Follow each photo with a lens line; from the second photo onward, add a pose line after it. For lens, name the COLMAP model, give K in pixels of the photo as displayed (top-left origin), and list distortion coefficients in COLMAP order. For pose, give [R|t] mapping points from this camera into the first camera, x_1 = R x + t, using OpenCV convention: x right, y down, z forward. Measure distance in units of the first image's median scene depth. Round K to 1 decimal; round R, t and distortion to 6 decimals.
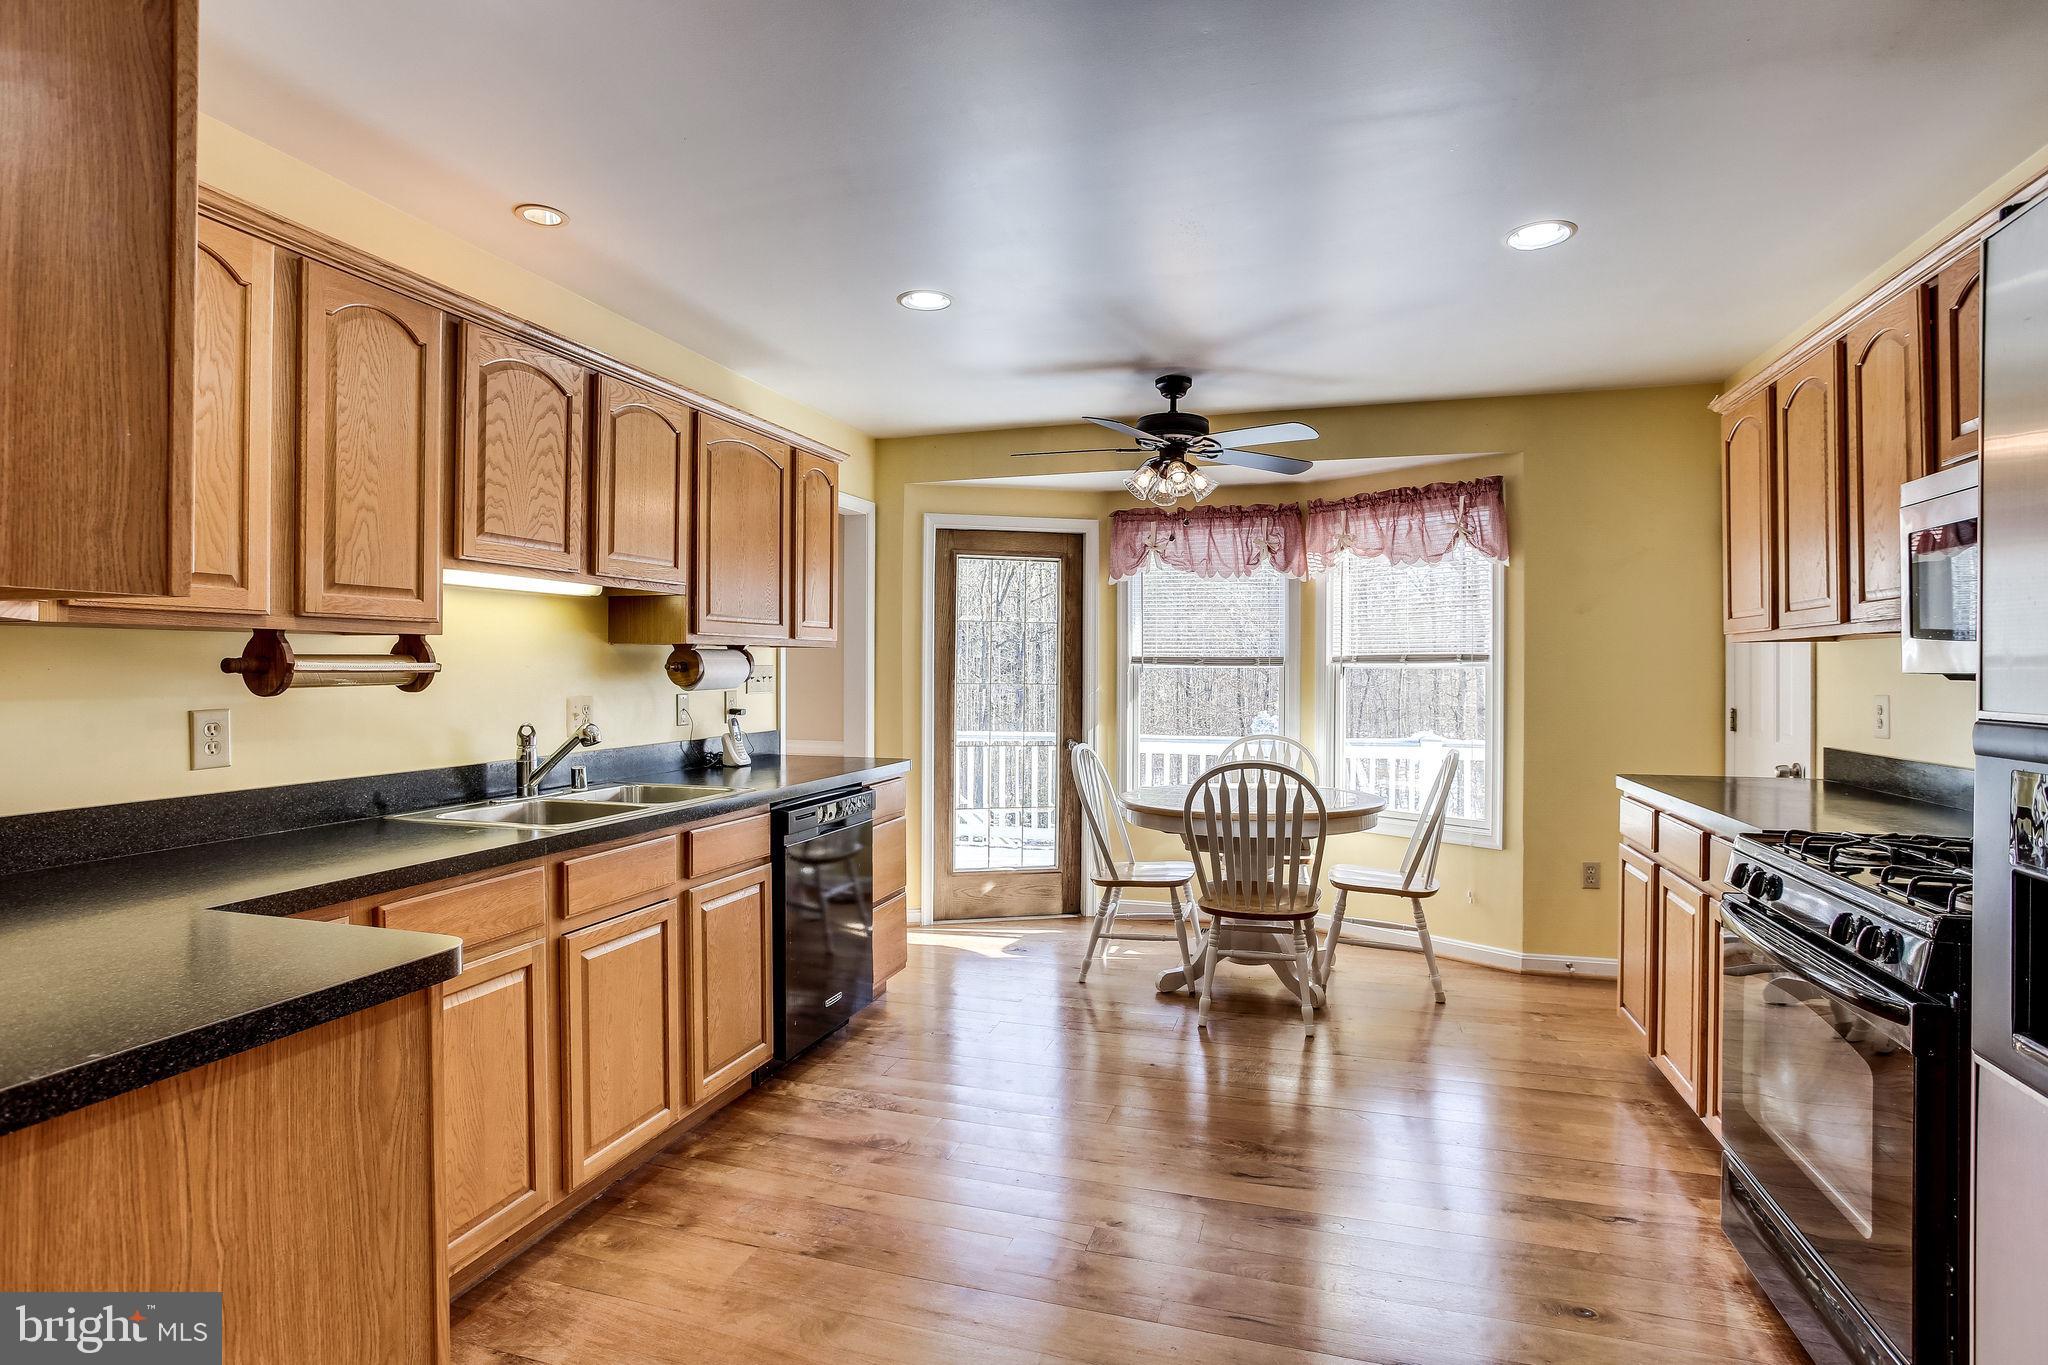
lens RADIAL K [[985.9, 0, 1022.1], [0, 985.9, 676.1], [0, 0, 1]] dist [-0.026111, 0.003906]
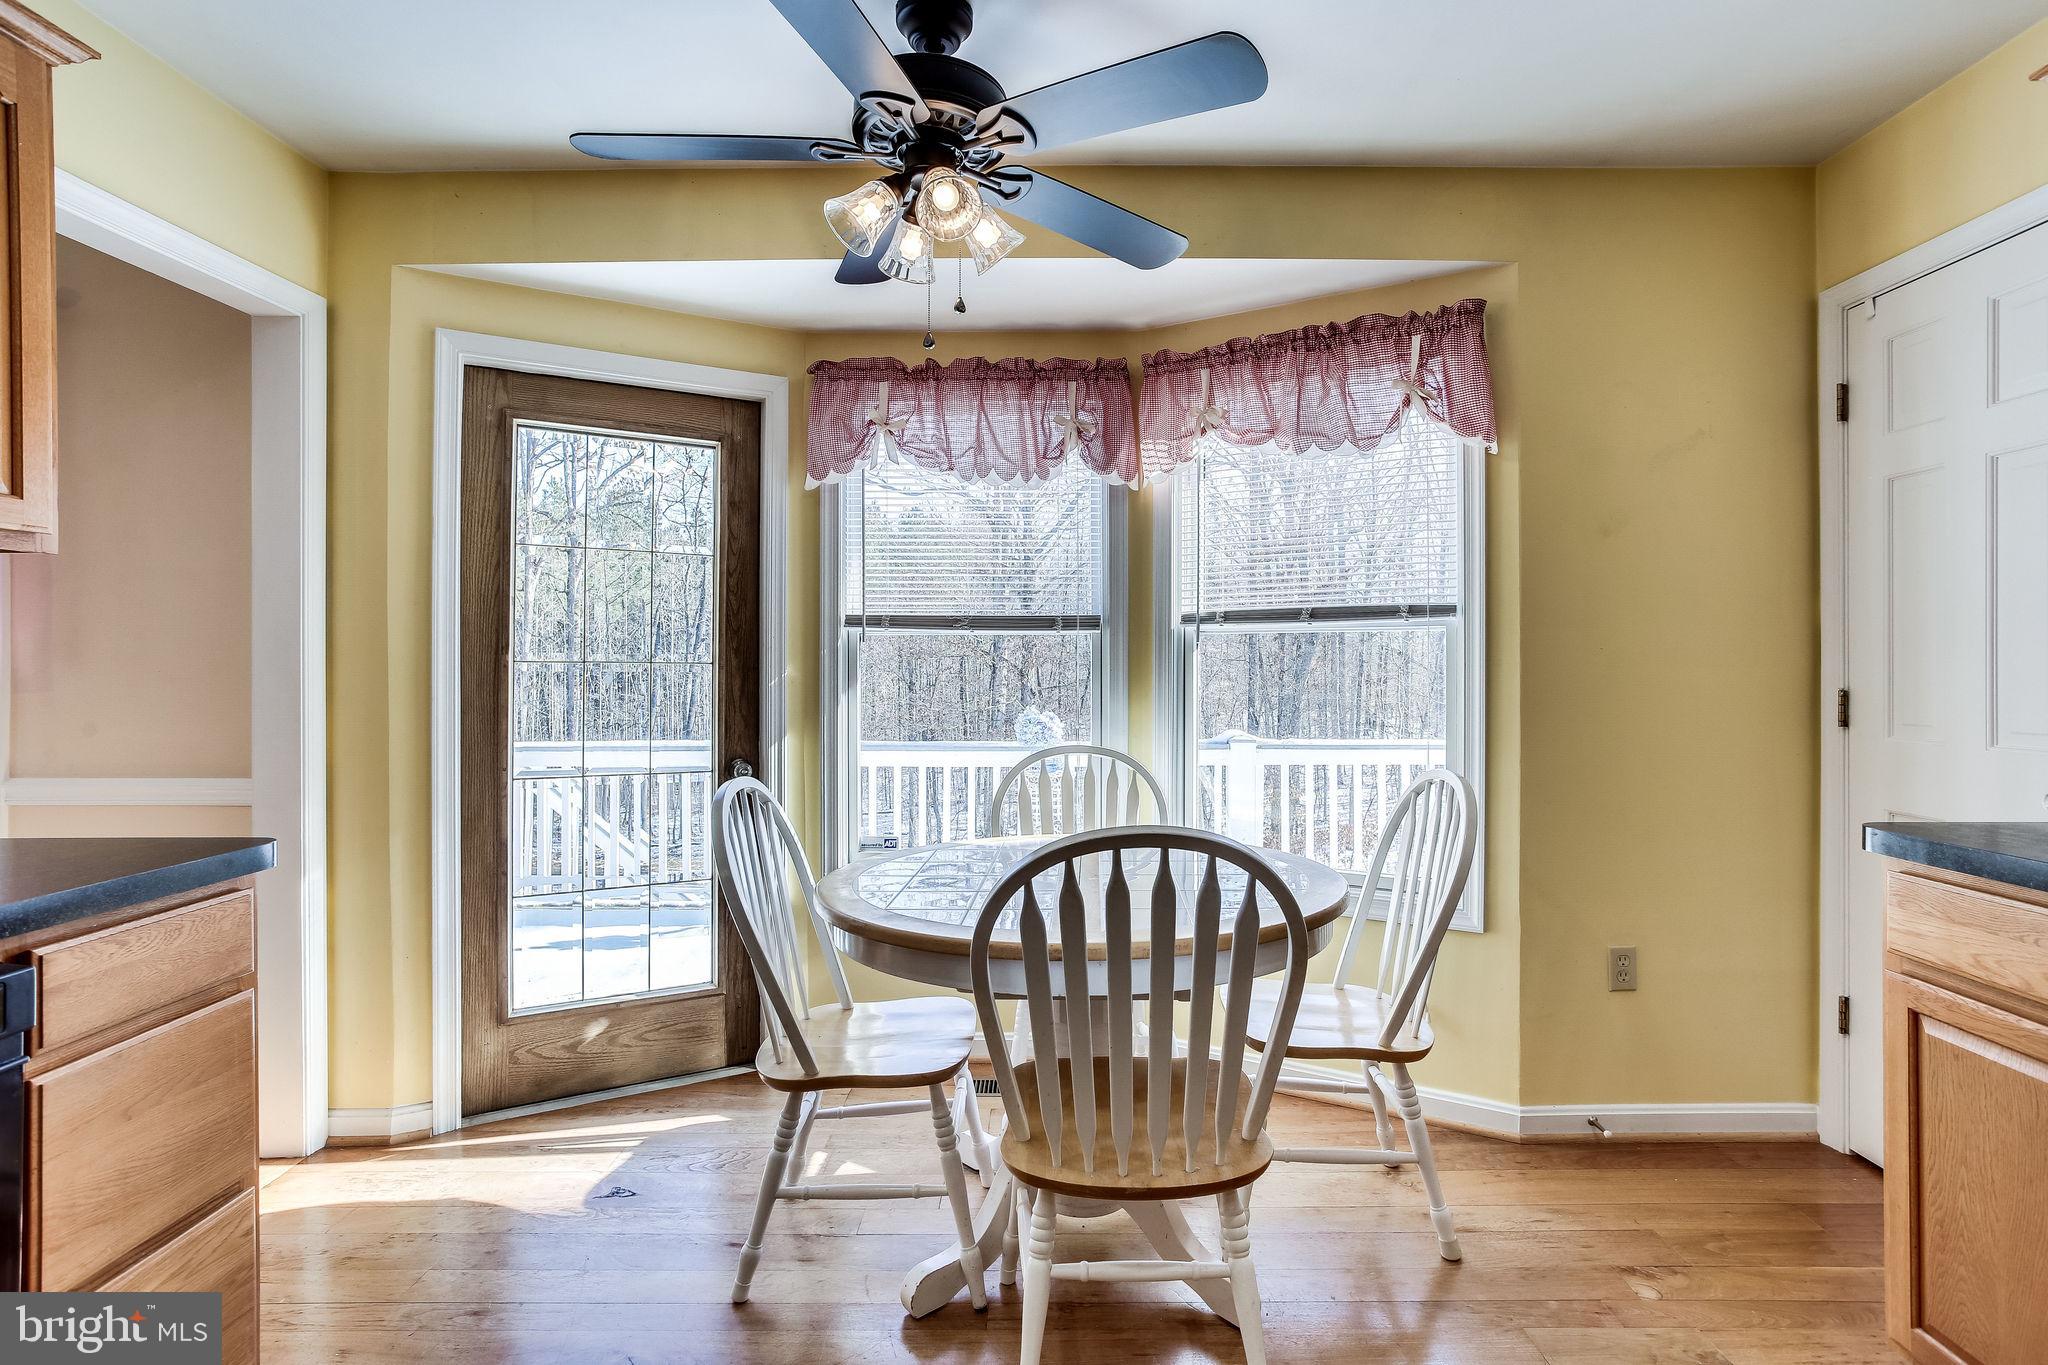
lens RADIAL K [[985.9, 0, 1060.5], [0, 985.9, 667.3], [0, 0, 1]] dist [-0.026111, 0.003906]
pose [[0.948730, -0.003177, 0.316072, 0.053107], [0.004010, 0.999990, -0.001986, 0.014477], [-0.316063, 0.003151, 0.948733, 0.458399]]
